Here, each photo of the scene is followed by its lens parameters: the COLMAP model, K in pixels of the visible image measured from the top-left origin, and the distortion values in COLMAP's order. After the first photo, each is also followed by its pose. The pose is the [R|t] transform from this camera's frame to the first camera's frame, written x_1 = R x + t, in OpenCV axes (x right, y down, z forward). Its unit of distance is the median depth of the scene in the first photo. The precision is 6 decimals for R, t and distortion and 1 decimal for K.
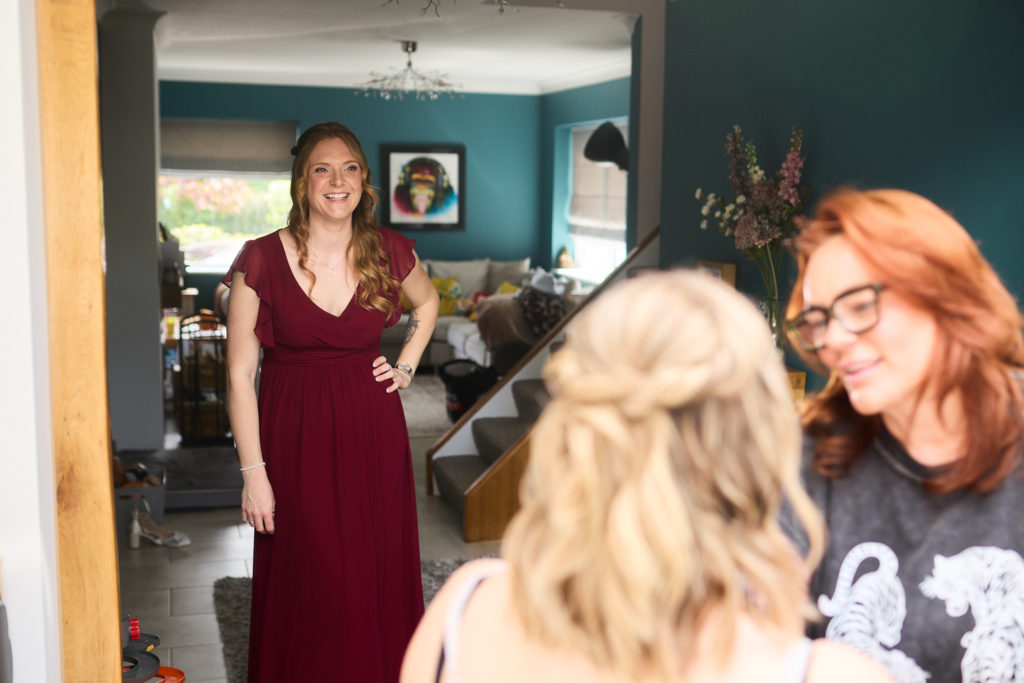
lens RADIAL K [[1028.5, 0, 512.8], [0, 1028.5, 340.4], [0, 0, 1]] dist [-0.006025, 0.000000]
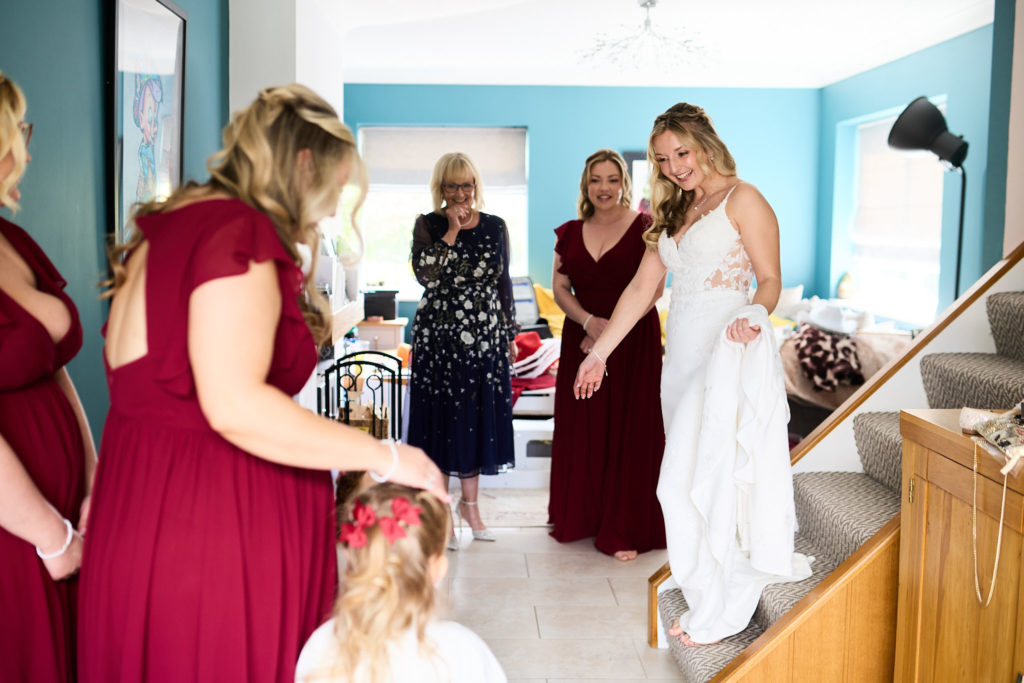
lens RADIAL K [[1028.5, 0, 512.2], [0, 1028.5, 344.0], [0, 0, 1]] dist [-0.006025, 0.000000]
pose [[0.969058, 0.016041, -0.246311, -0.007425], [-0.022294, 0.999496, -0.022619, -0.014445], [0.245824, 0.027411, 0.968927, 0.229659]]
